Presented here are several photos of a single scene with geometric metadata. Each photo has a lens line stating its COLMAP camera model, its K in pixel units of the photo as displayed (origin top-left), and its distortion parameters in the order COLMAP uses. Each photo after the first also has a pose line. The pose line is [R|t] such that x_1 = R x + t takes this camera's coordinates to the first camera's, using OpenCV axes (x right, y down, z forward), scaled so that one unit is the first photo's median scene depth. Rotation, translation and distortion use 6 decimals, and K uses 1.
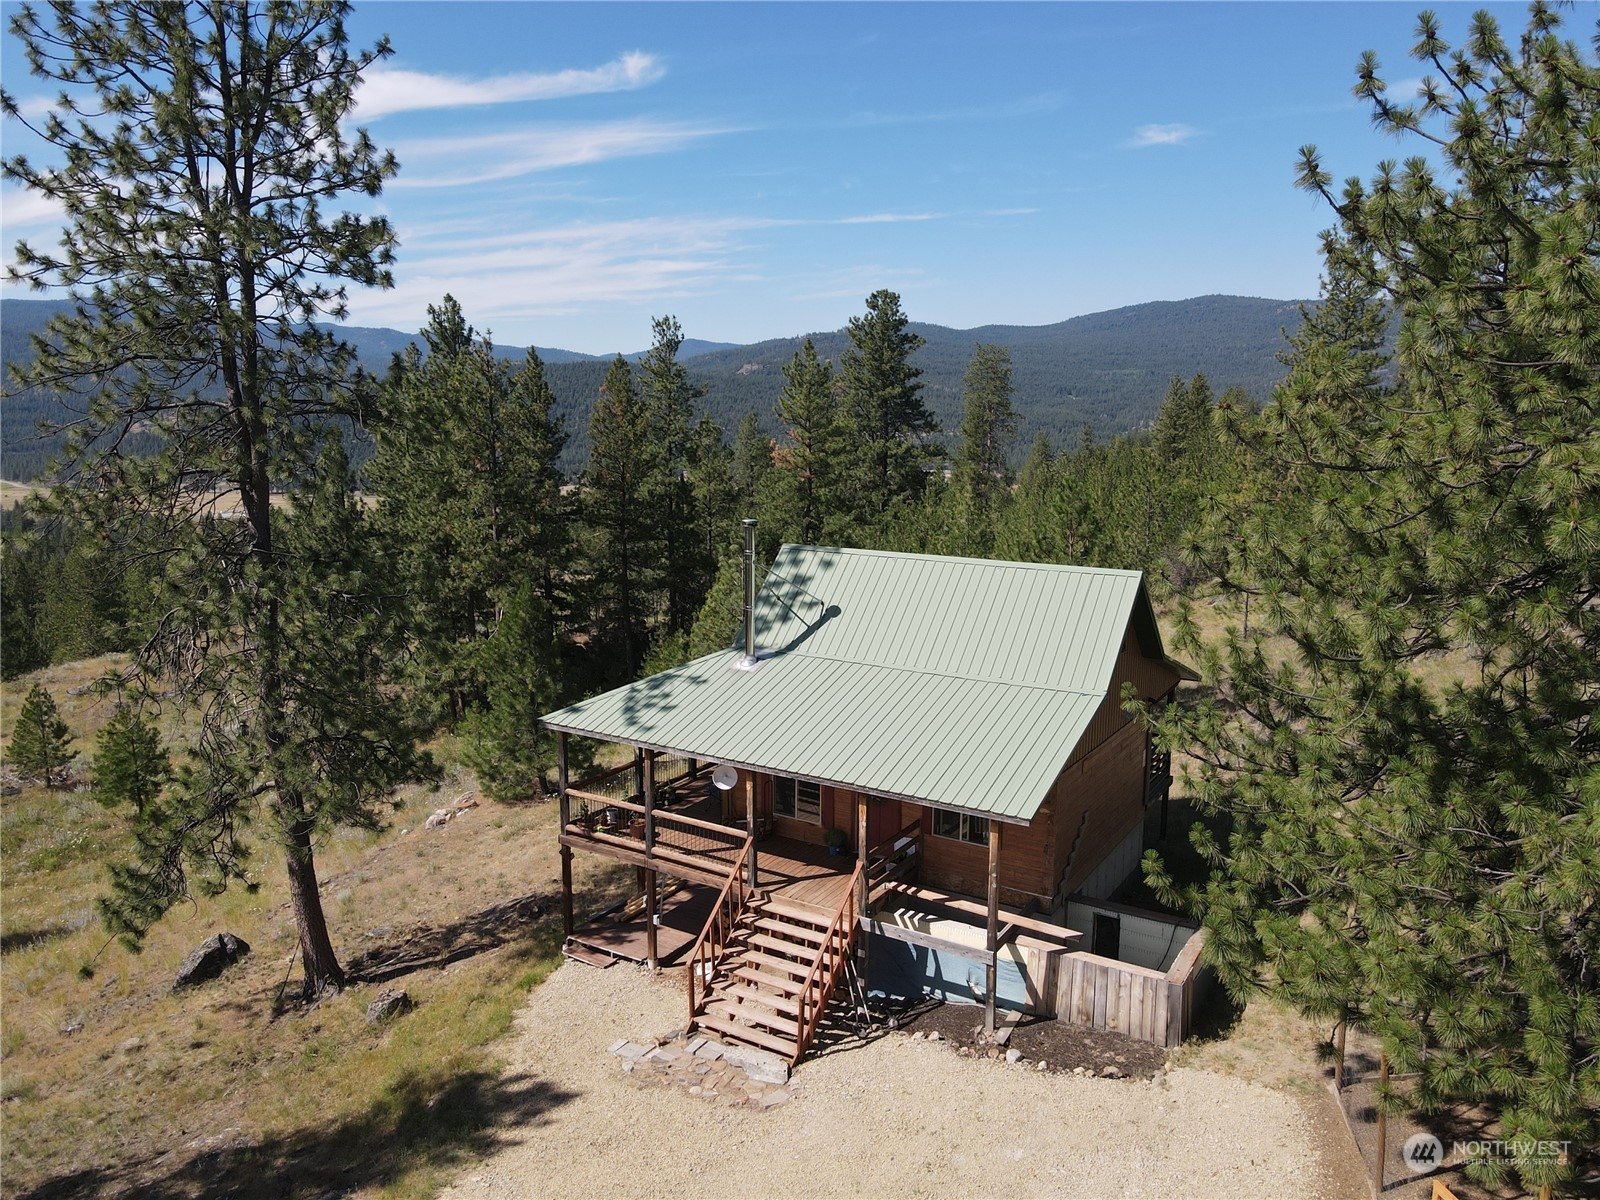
lens RADIAL K [[1181.1, 0, 794.0], [0, 1181.1, 597.1], [0, 0, 1]] dist [-0.004127, 0.032374]
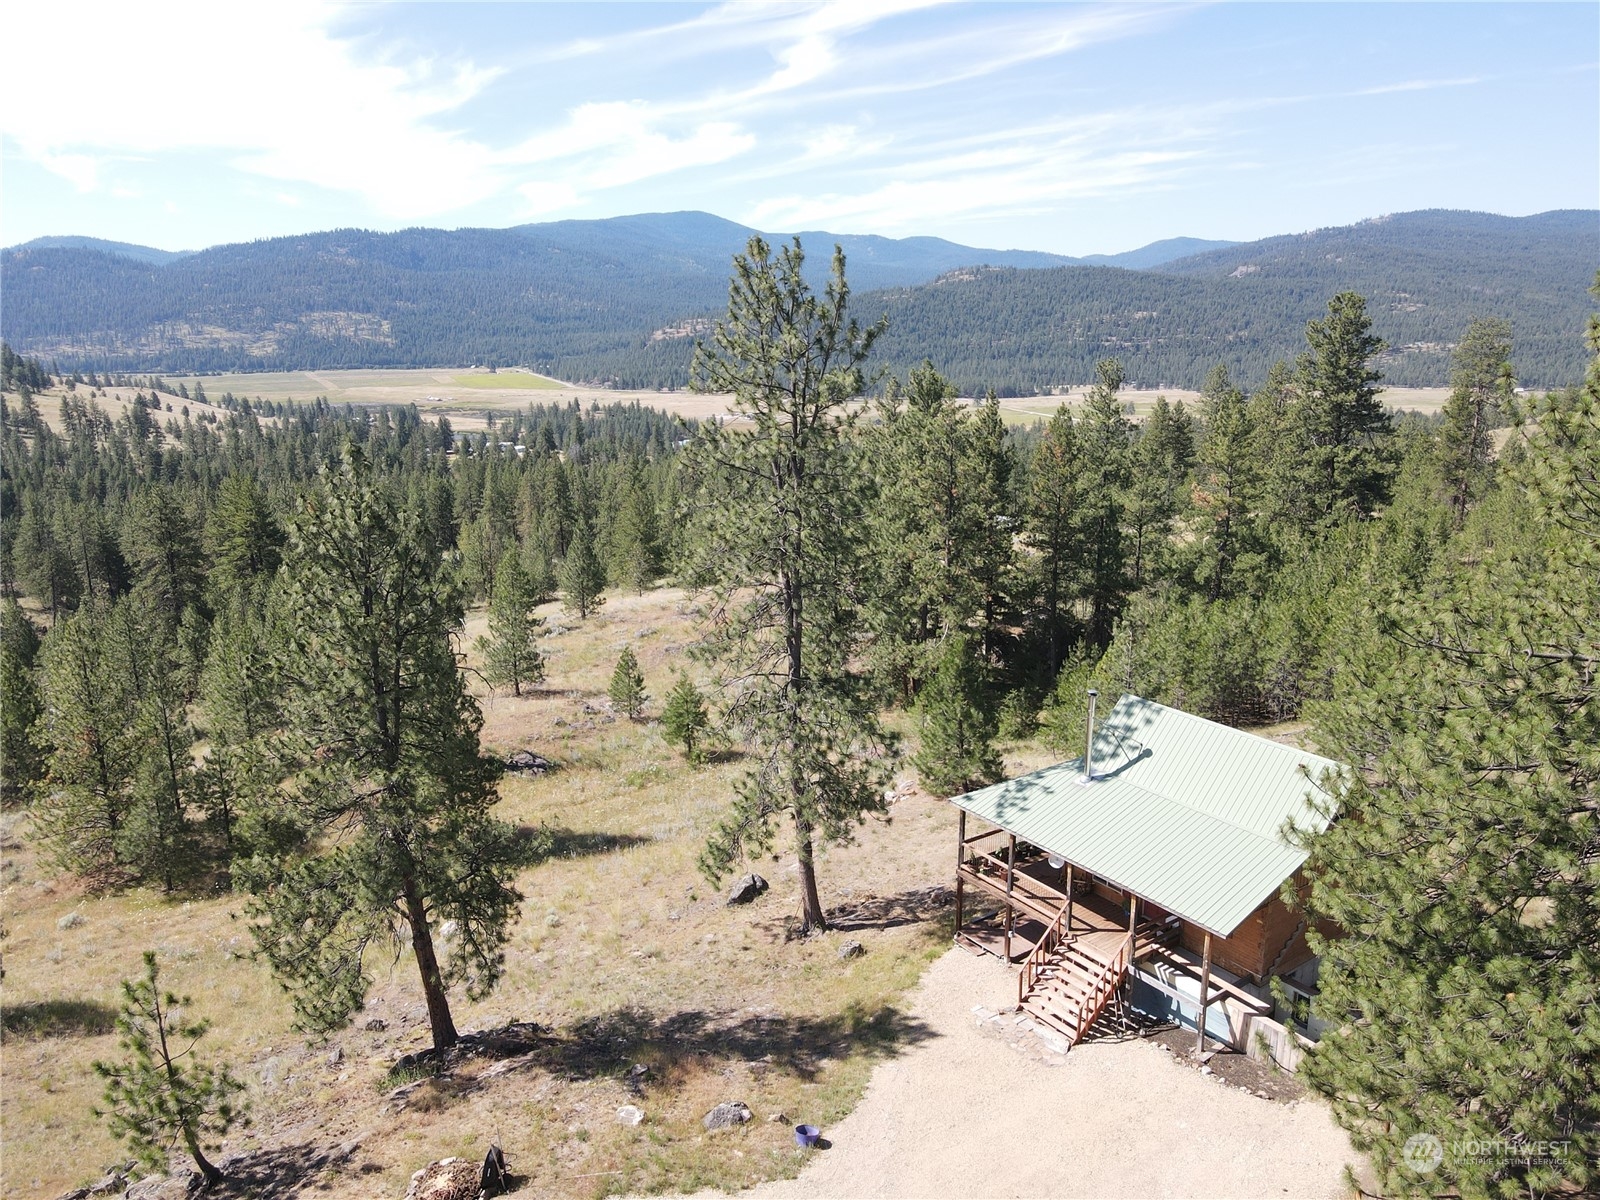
lens RADIAL K [[1181.1, 0, 794.0], [0, 1181.1, 597.1], [0, 0, 1]] dist [-0.004127, 0.032374]
pose [[0.924641, 0.090082, -0.370033, 0.158552], [-0.060256, 0.993989, 0.091412, -0.300754], [0.376044, -0.062226, 0.924510, -0.549757]]
